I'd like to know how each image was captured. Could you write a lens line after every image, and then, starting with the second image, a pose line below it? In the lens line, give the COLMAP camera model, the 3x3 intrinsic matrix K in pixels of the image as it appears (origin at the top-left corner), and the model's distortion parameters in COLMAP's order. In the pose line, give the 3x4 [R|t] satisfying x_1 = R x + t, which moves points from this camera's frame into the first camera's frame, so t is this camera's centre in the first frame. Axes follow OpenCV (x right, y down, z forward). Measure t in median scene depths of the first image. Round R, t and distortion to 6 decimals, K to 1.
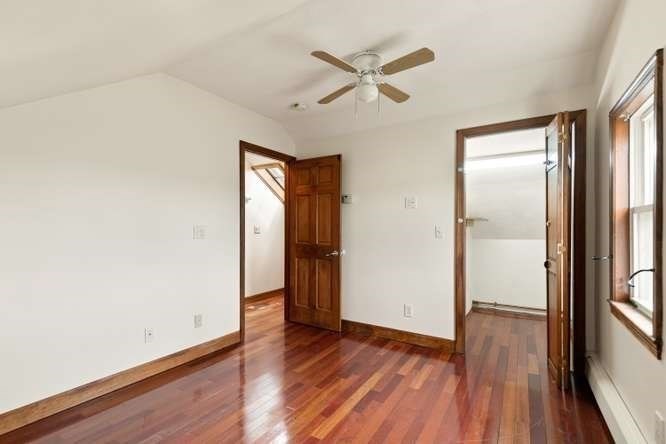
lens RADIAL K [[301.9, 0, 334.8], [0, 301.9, 225.3], [0, 0, 1]] dist [0.016700, -0.005058]
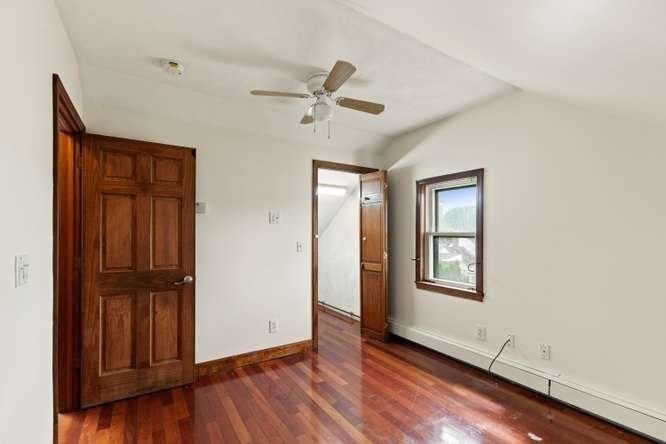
lens RADIAL K [[301.9, 0, 329.4], [0, 301.9, 229.1], [0, 0, 1]] dist [0.016700, -0.005058]
pose [[0.435021, 0.011787, 0.900343, -0.520447], [-0.006696, 0.999929, -0.009856, -0.026227], [-0.900396, -0.001741, 0.435069, 0.358492]]
